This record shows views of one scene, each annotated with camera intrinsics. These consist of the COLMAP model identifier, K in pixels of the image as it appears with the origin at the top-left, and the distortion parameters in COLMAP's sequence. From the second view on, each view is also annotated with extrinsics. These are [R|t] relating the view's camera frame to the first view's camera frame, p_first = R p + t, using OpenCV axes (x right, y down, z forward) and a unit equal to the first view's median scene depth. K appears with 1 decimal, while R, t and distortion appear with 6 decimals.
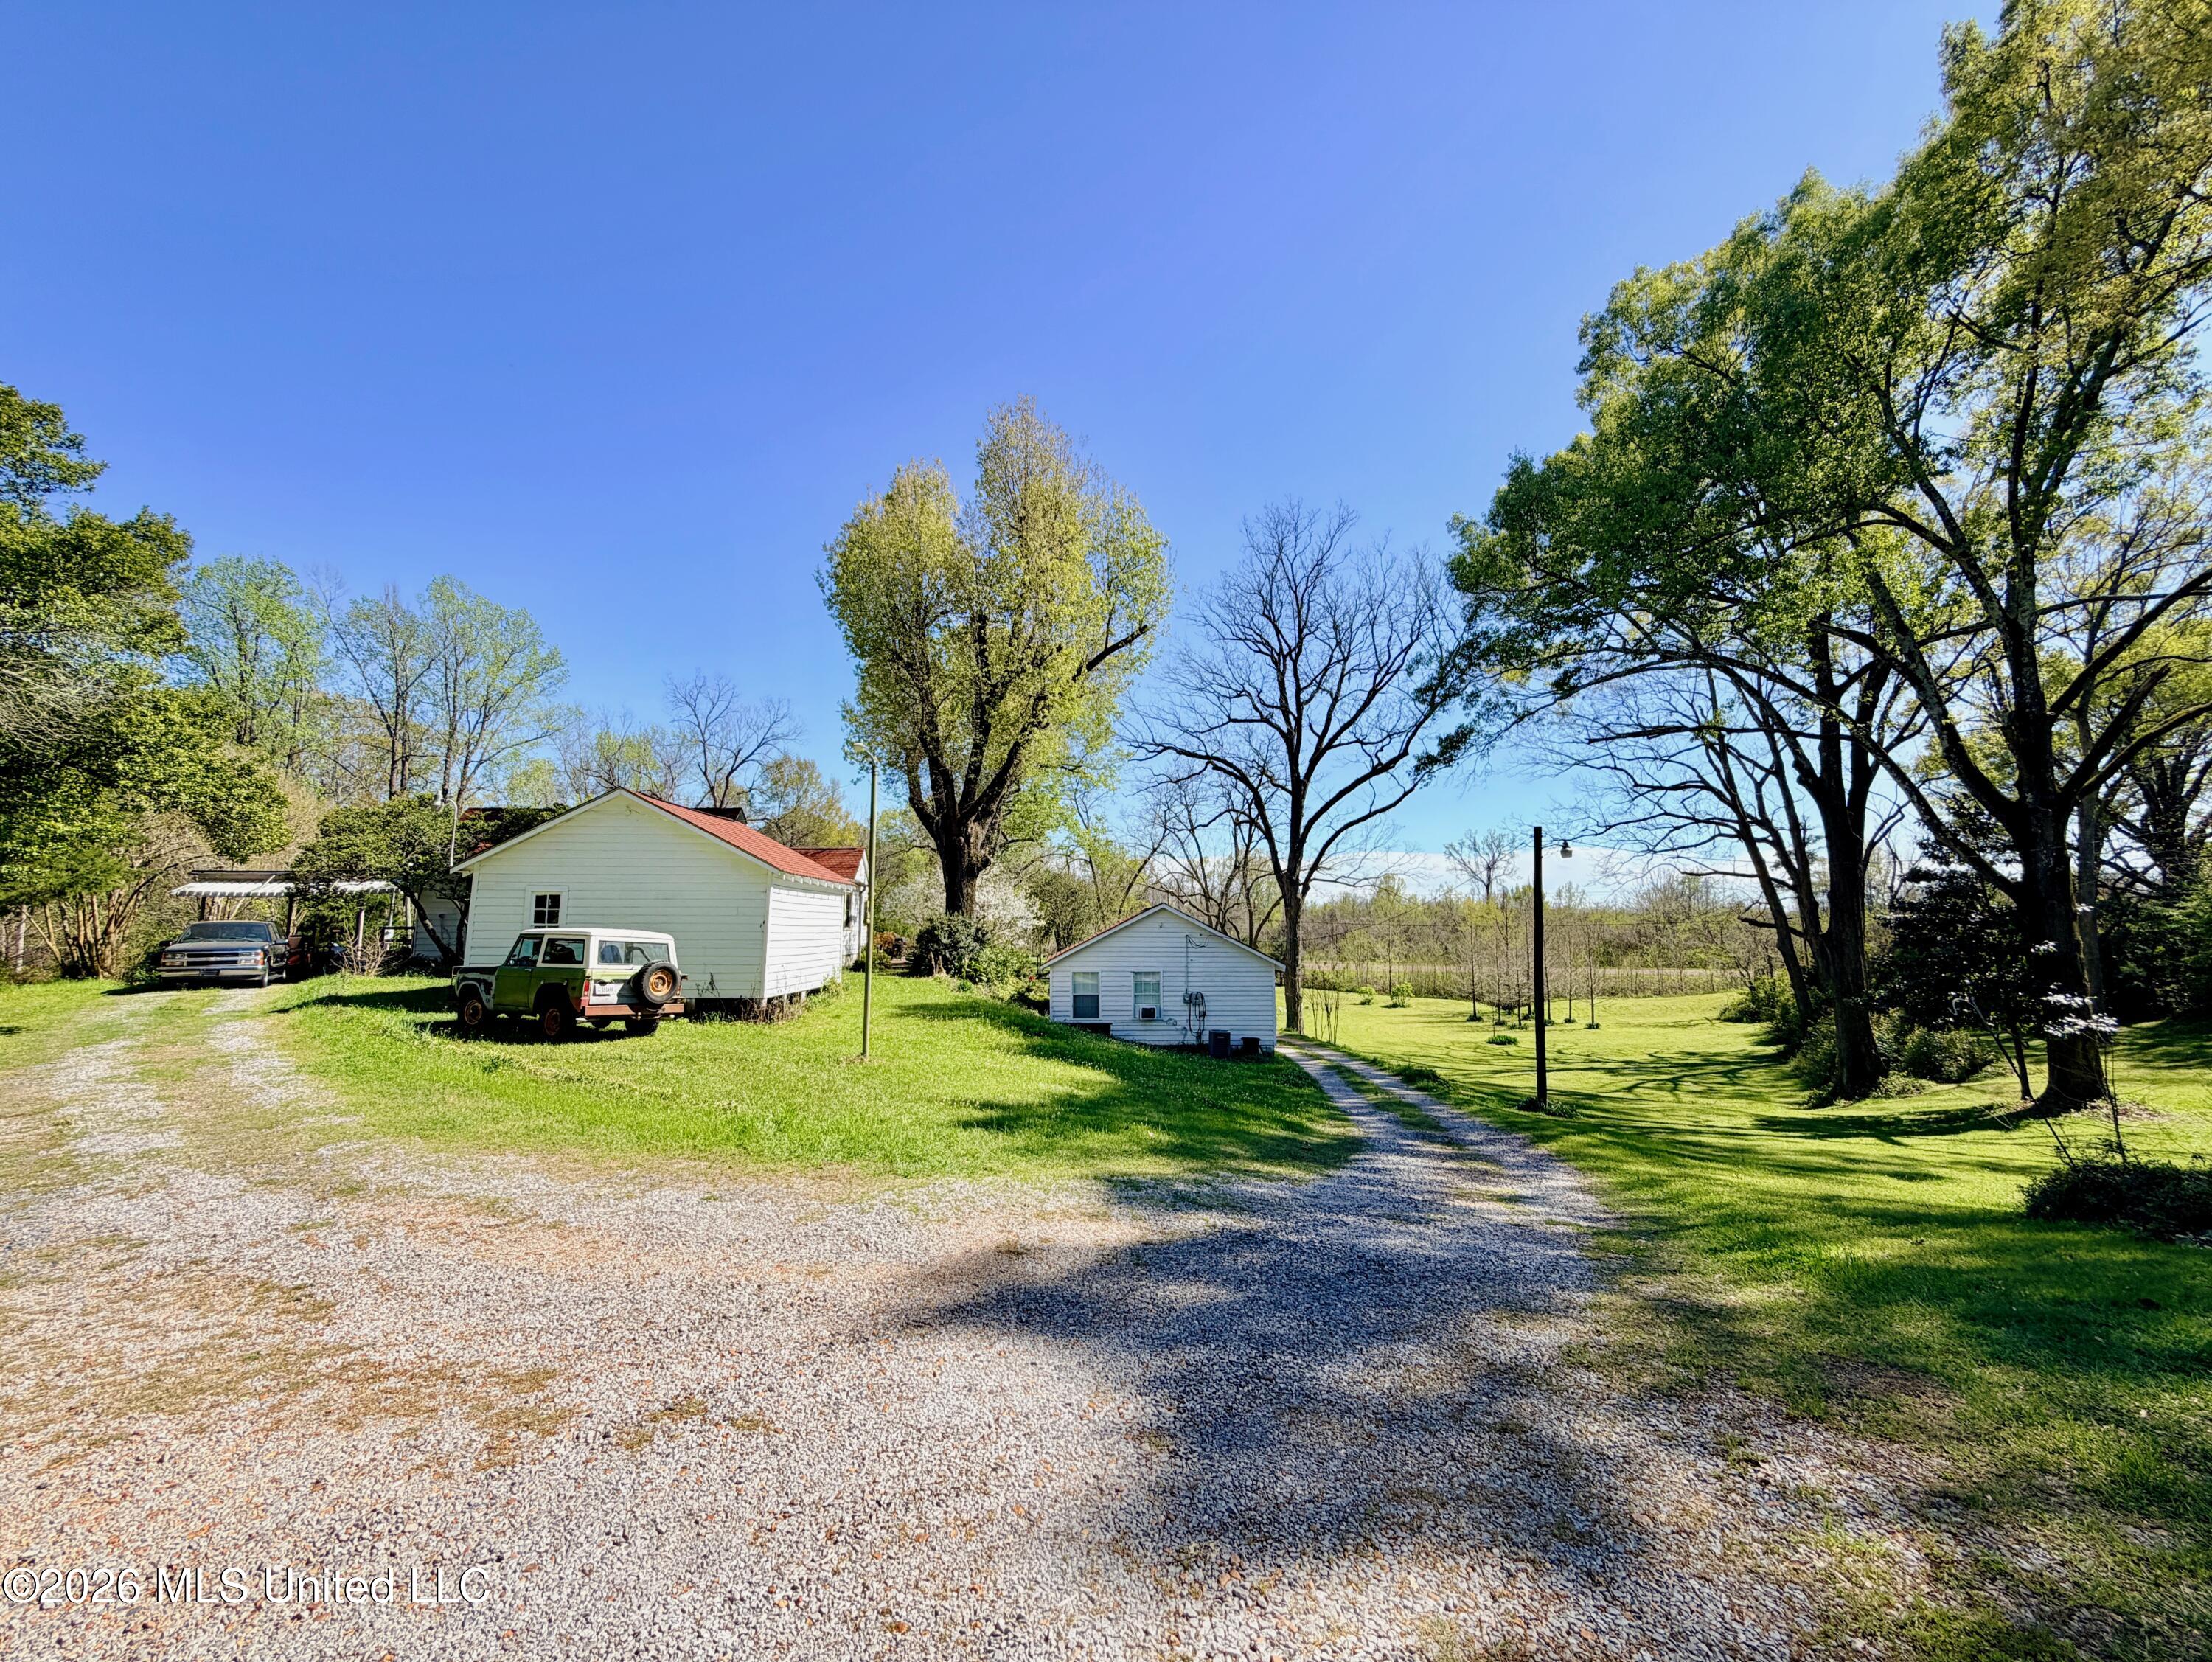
lens RADIAL K [[883.5, 0, 1106.0], [0, 883.5, 831.0], [0, 0, 1]] dist [-0.013110, -0.000006]
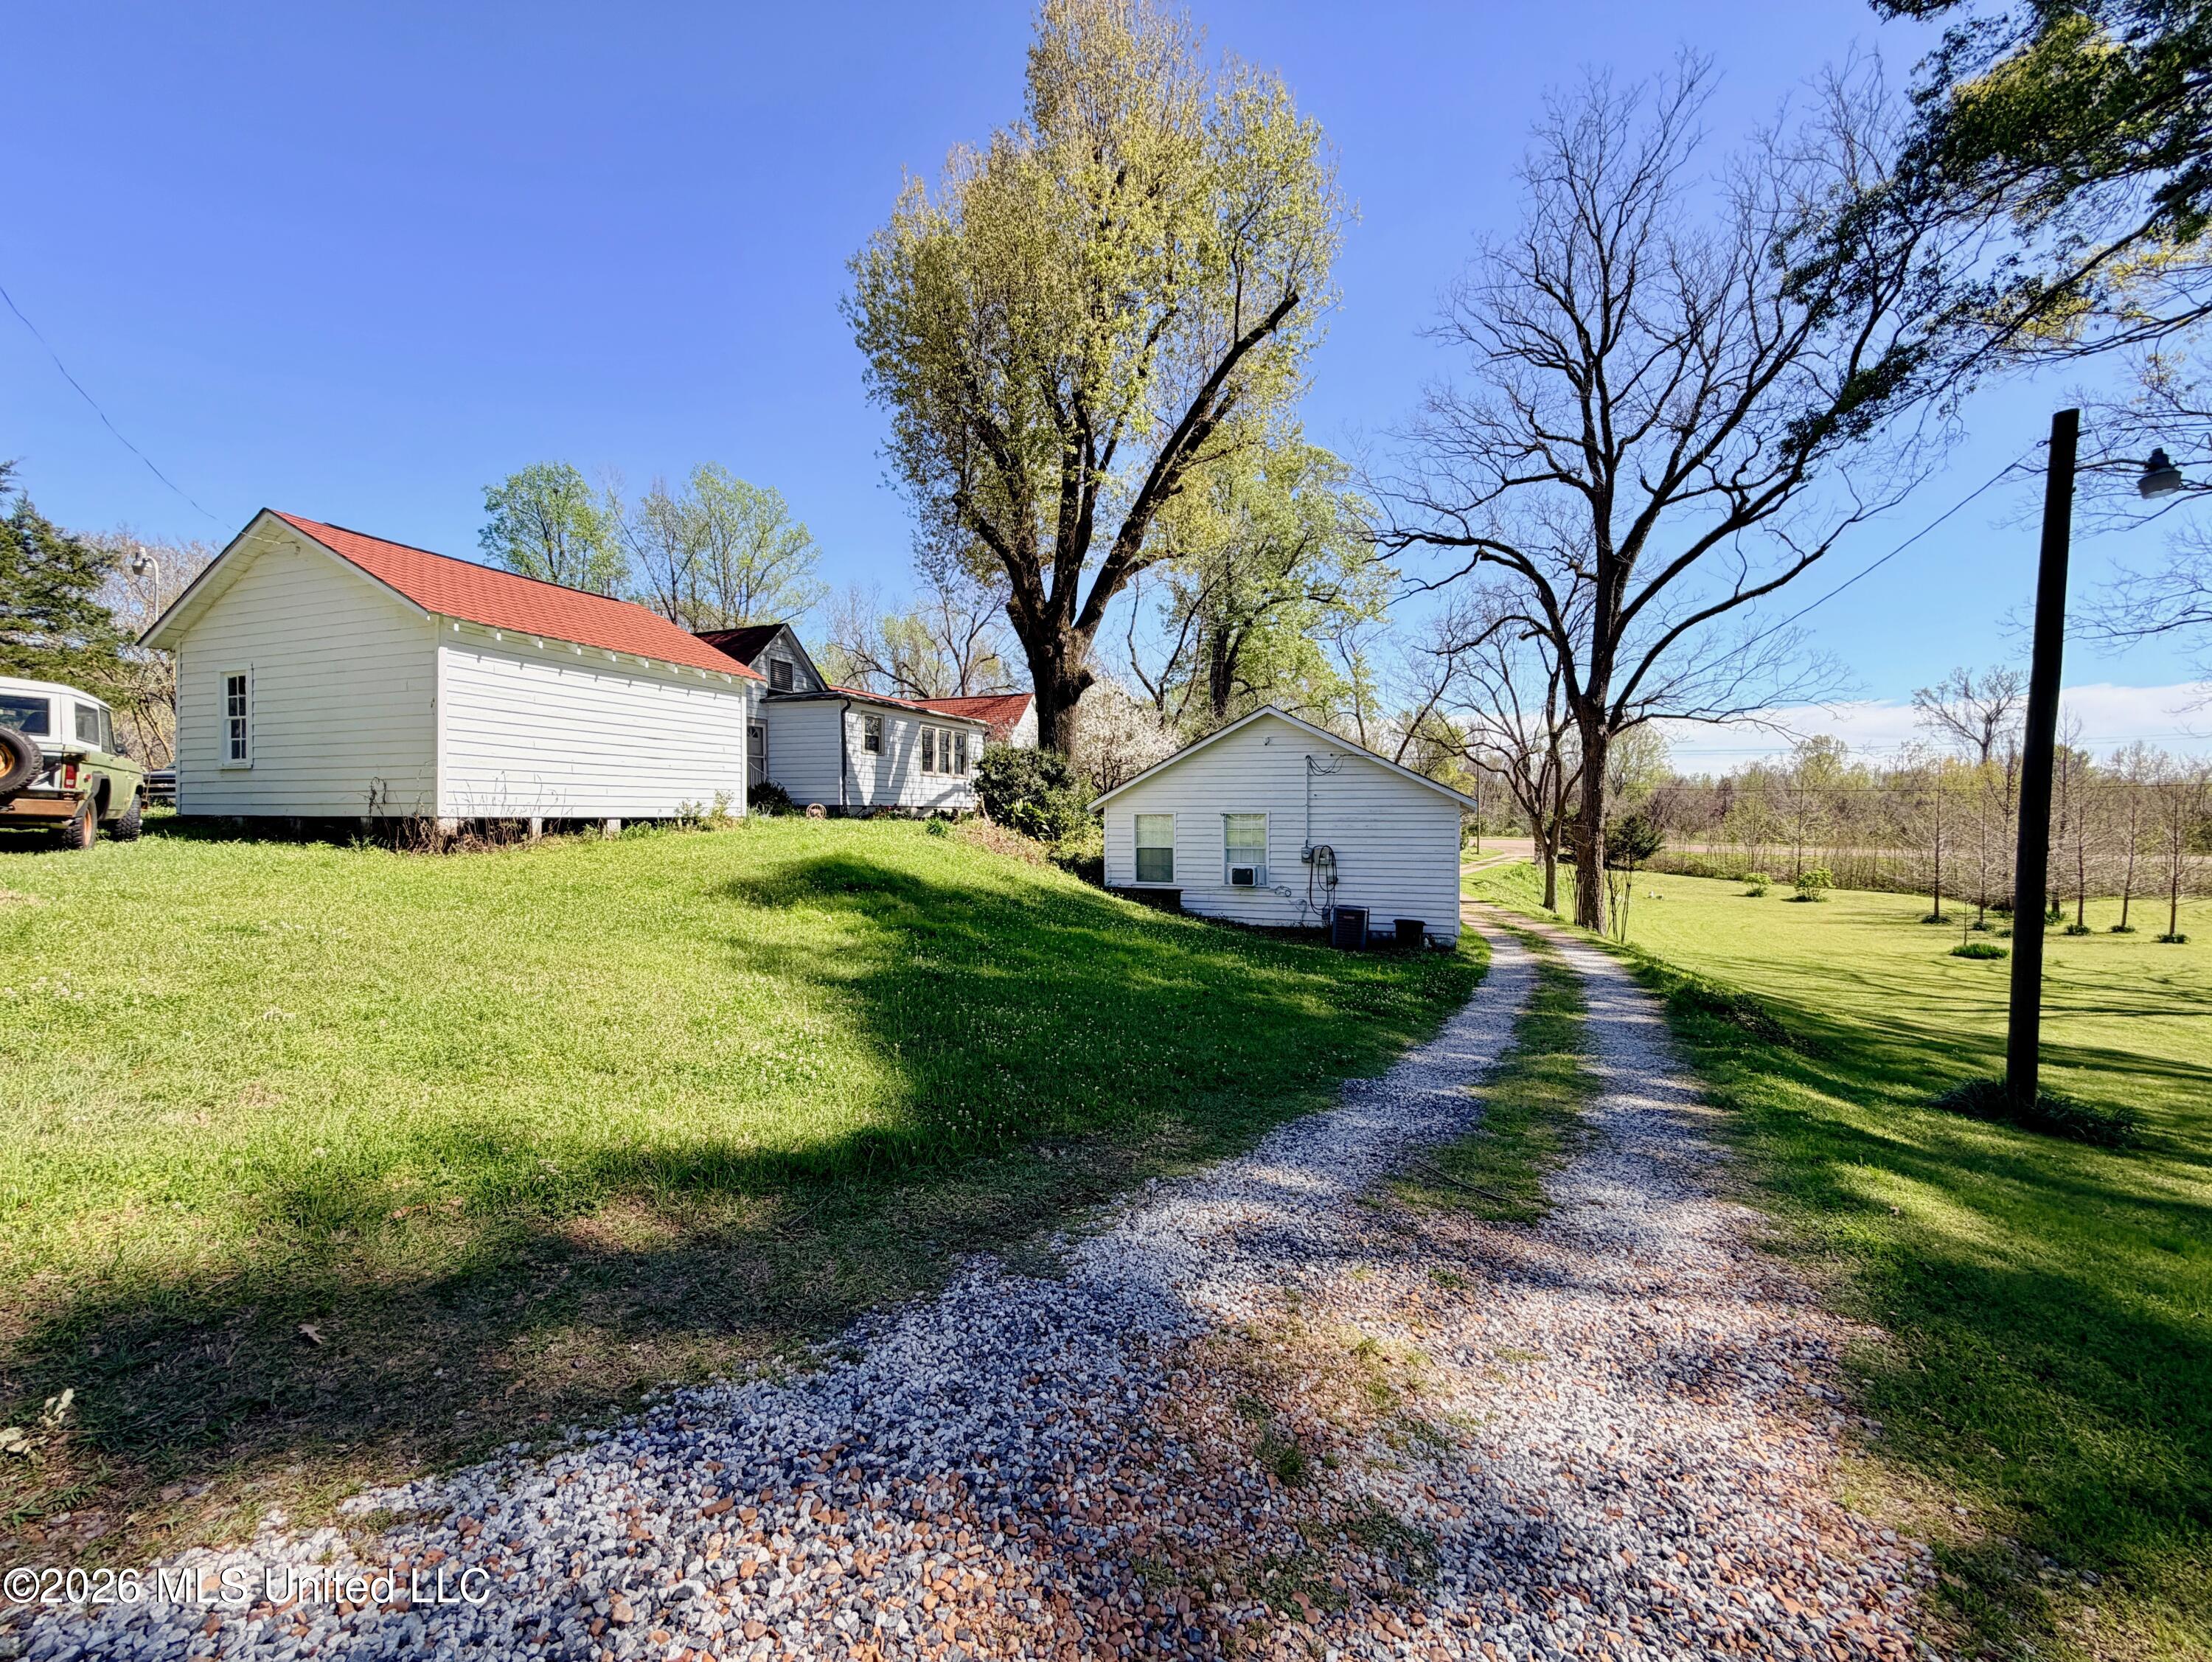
lens RADIAL K [[891.6, 0, 1106.0], [0, 891.6, 831.0], [0, 0, 1]] dist [-0.000806, 0.000073]
pose [[0.931037, 0.003359, -0.364910, 0.113846], [0.043317, 0.991871, 0.119650, 0.054036], [0.362345, -0.127205, 0.923323, 0.217419]]
